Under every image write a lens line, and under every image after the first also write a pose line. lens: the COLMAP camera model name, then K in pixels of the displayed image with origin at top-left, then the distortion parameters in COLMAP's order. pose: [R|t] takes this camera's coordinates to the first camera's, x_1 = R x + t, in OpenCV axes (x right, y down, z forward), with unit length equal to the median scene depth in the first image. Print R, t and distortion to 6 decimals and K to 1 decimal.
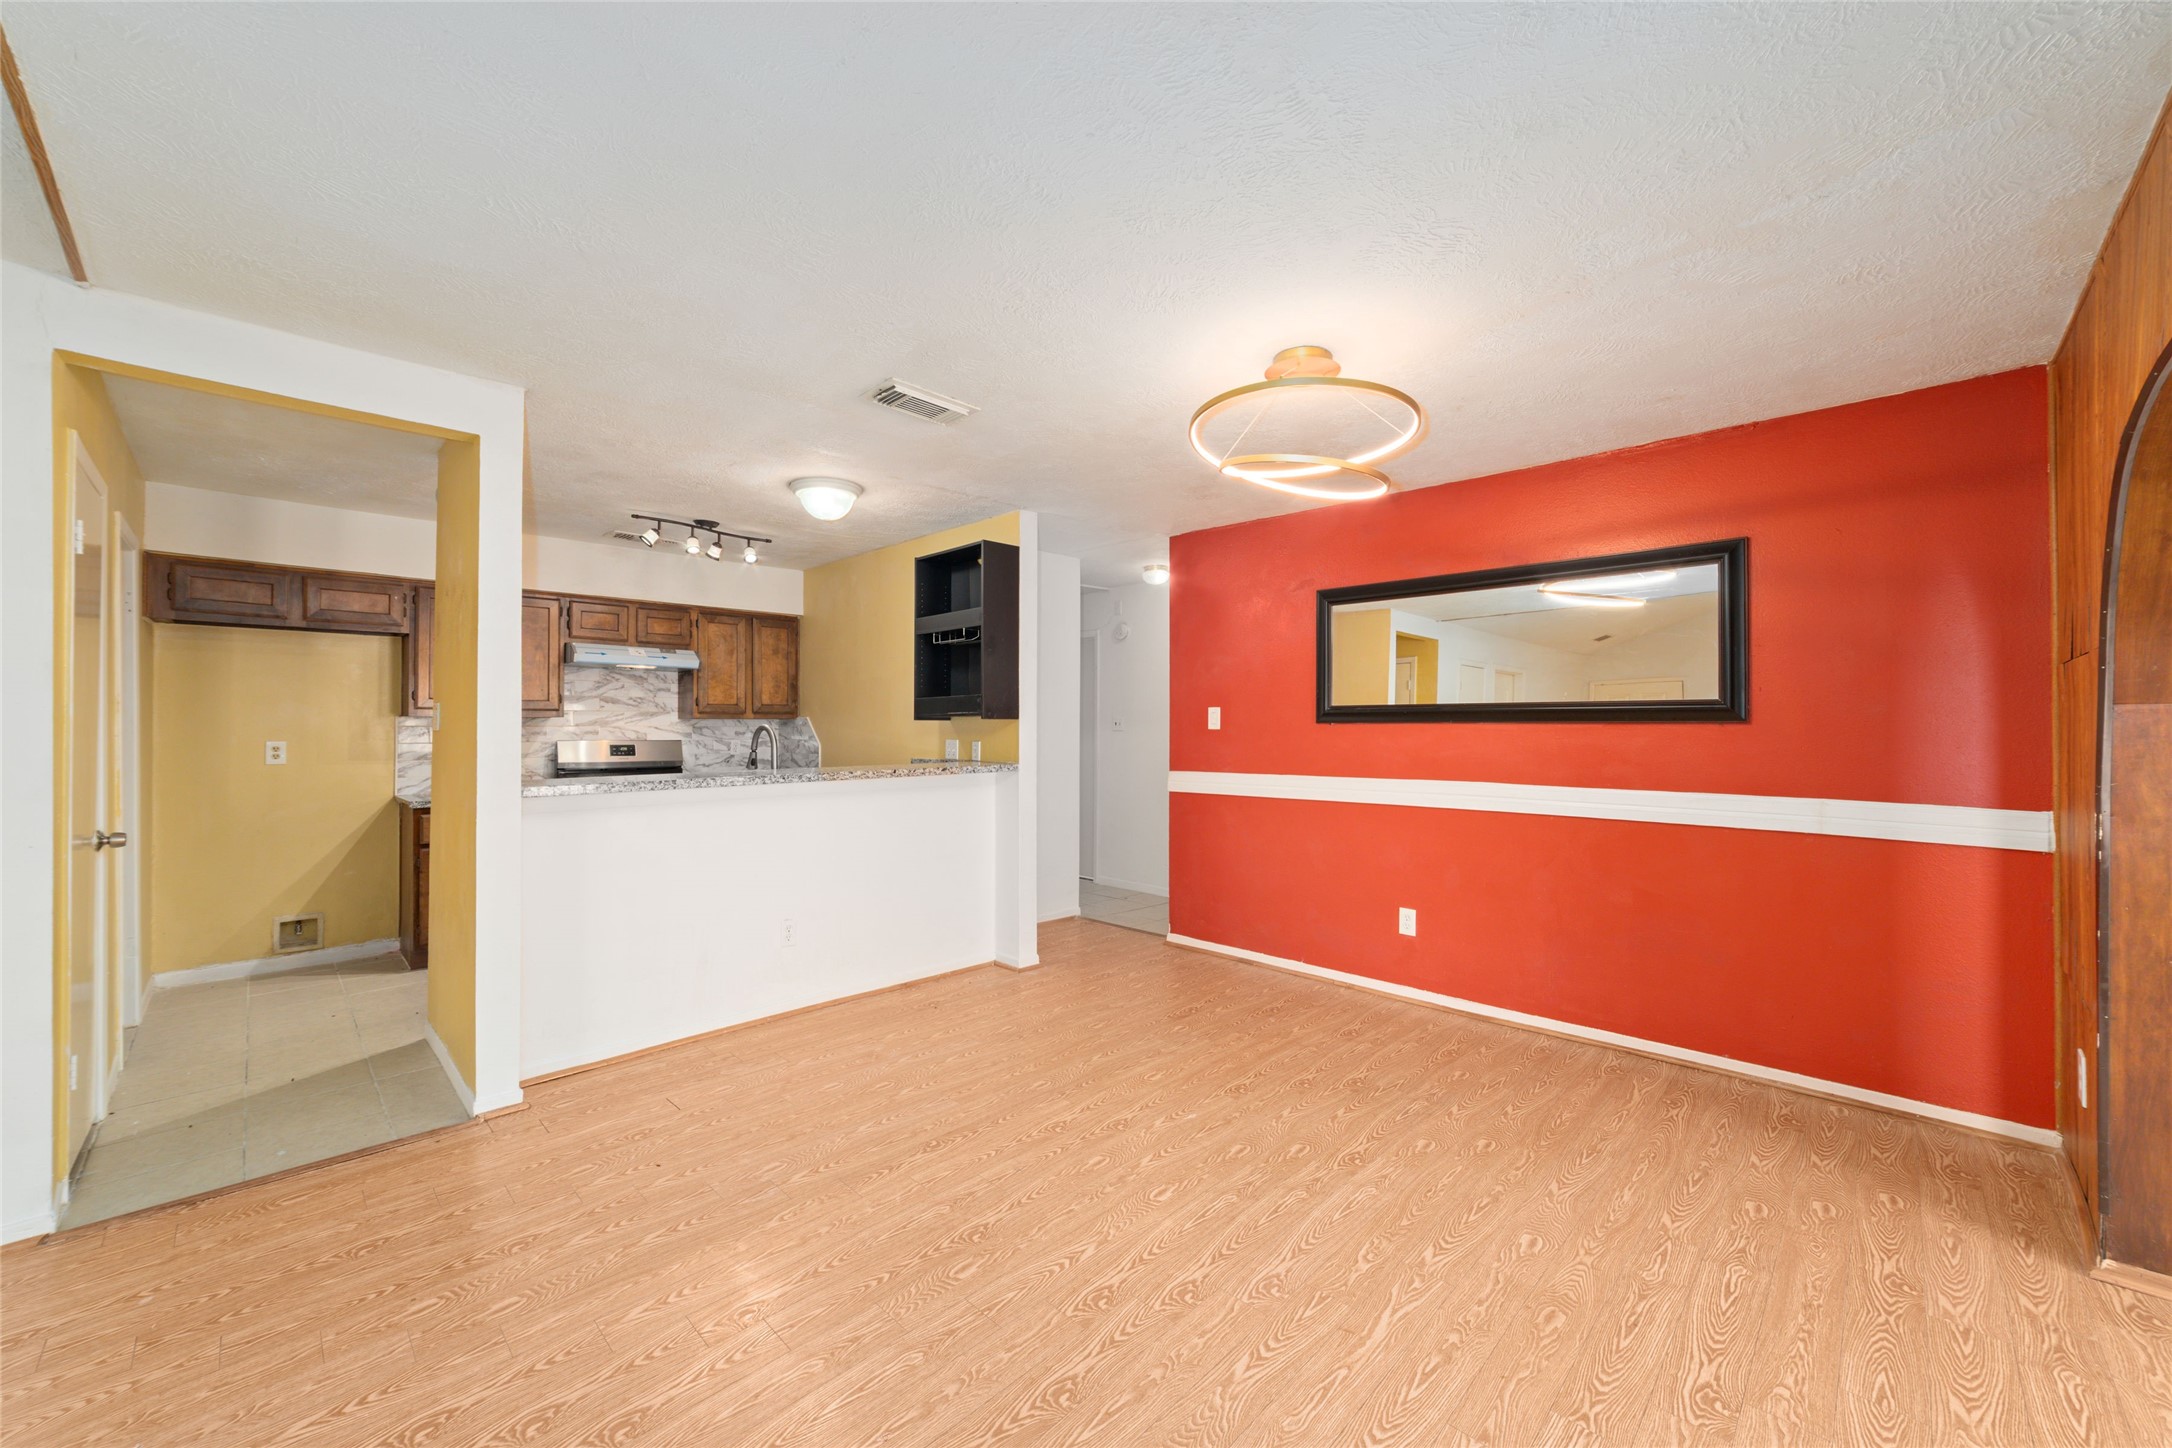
lens RADIAL K [[838.0, 0, 1096.8], [0, 838.0, 718.4], [0, 0, 1]] dist [-0.016468, 0.002062]
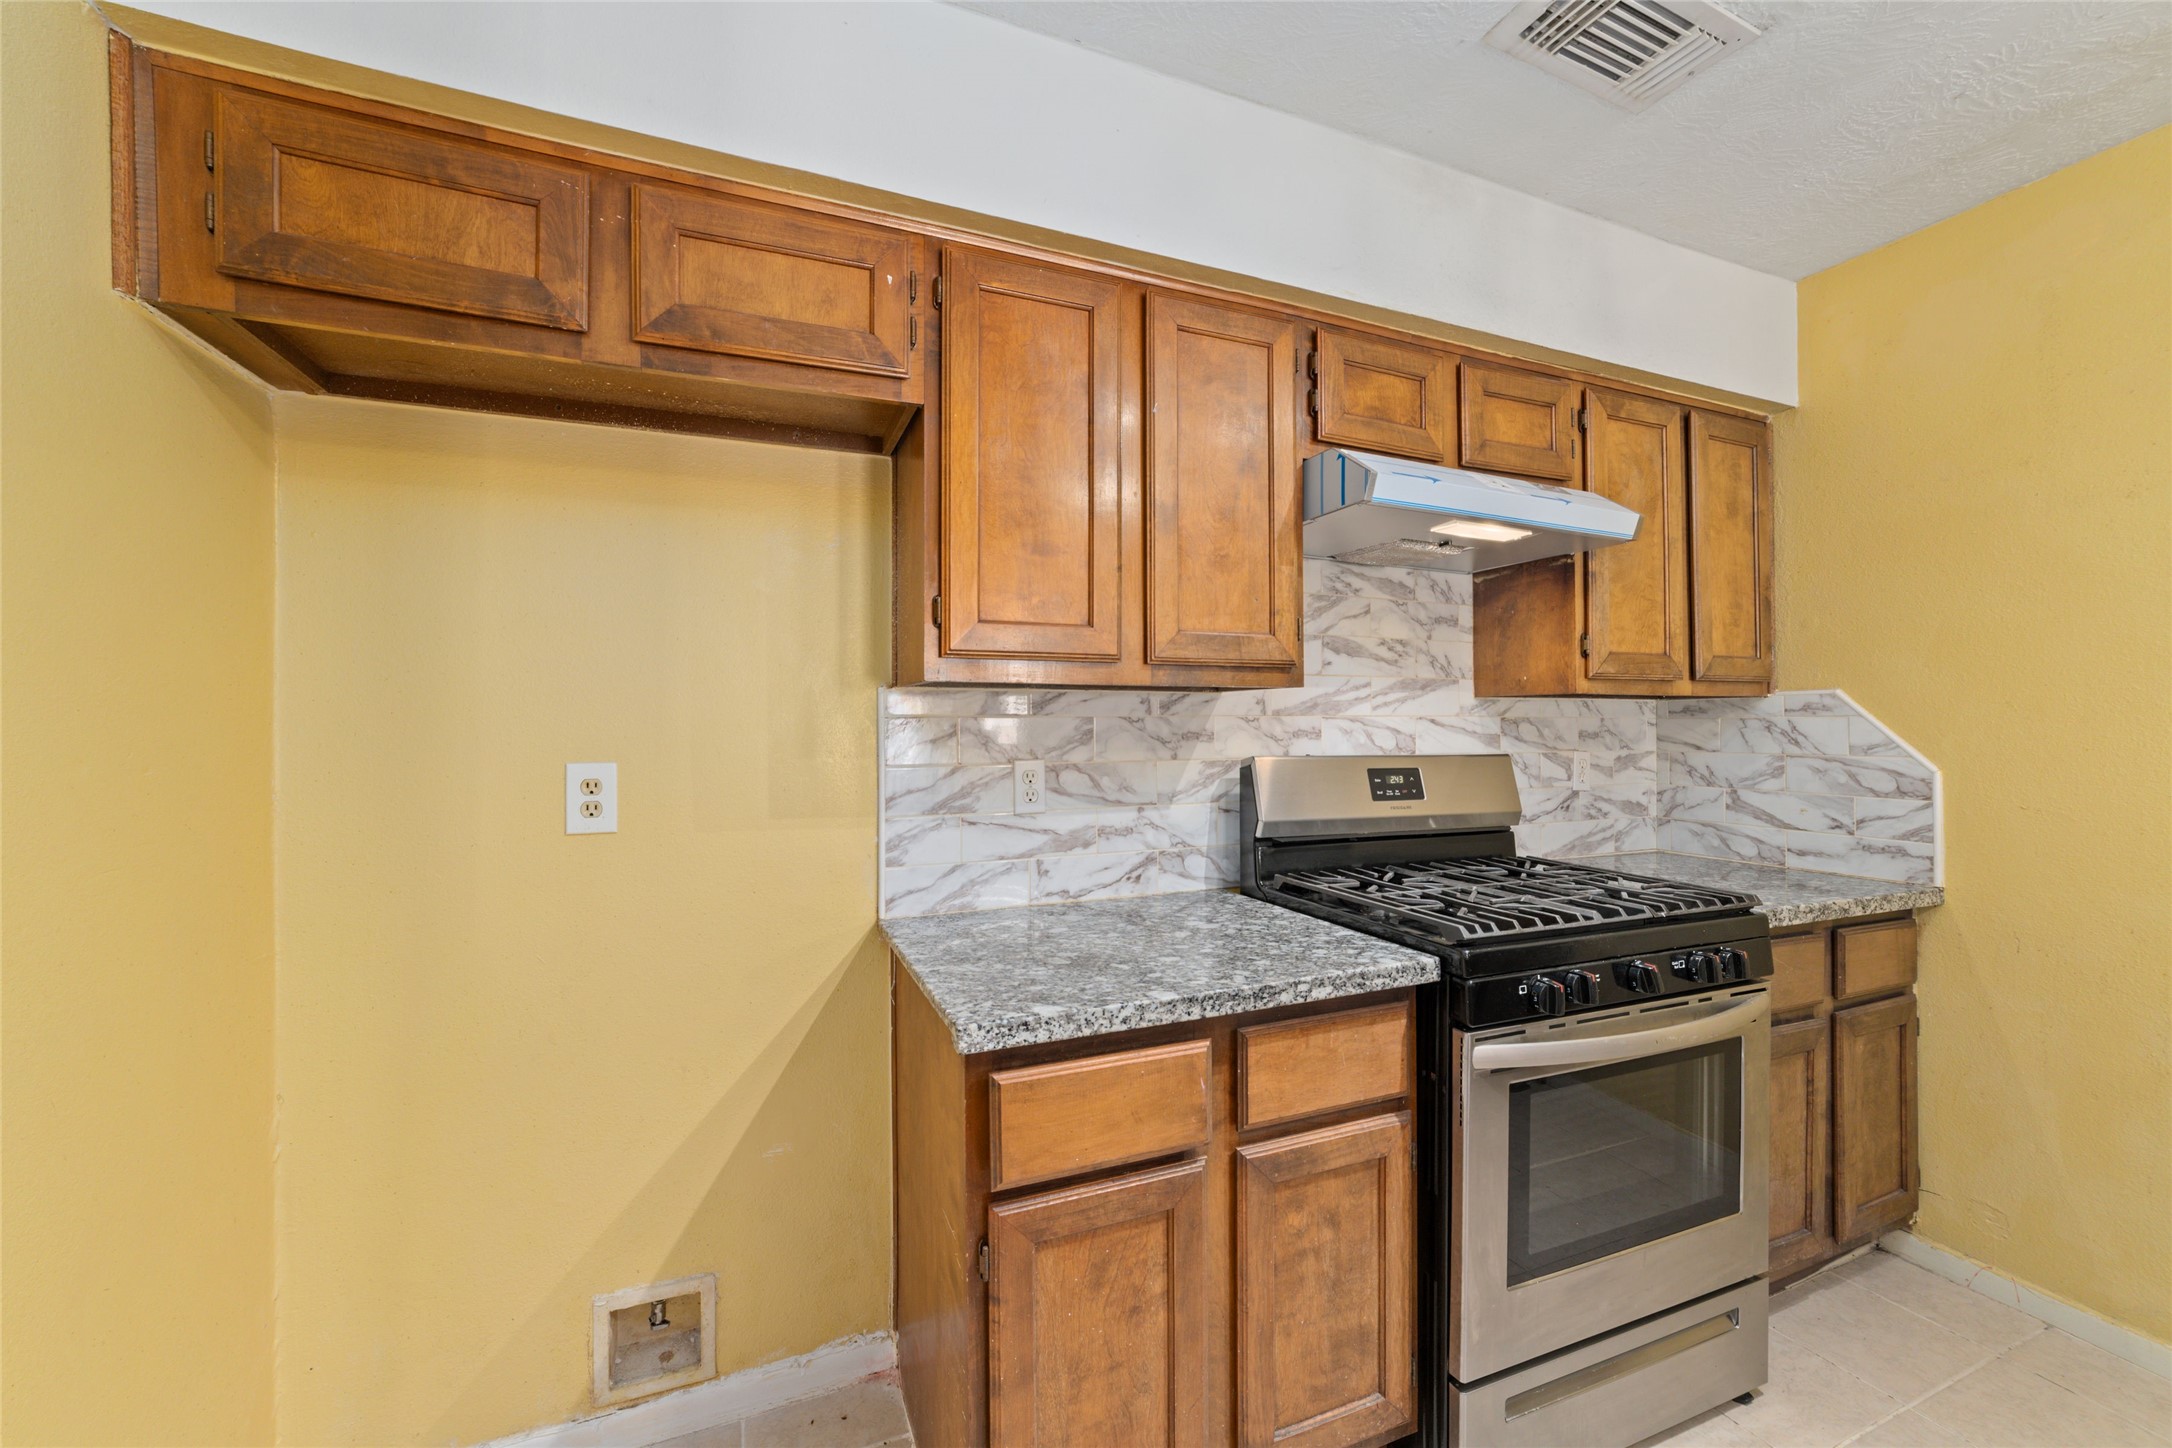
lens RADIAL K [[838.0, 0, 1085.5], [0, 838.0, 727.5], [0, 0, 1]] dist [-0.016468, 0.002062]
pose [[0.916796, -0.000012, -0.399356, -0.591282], [0.005861, 0.999893, 0.013425, 0.009147], [0.399313, -0.014649, 0.916698, 0.672267]]
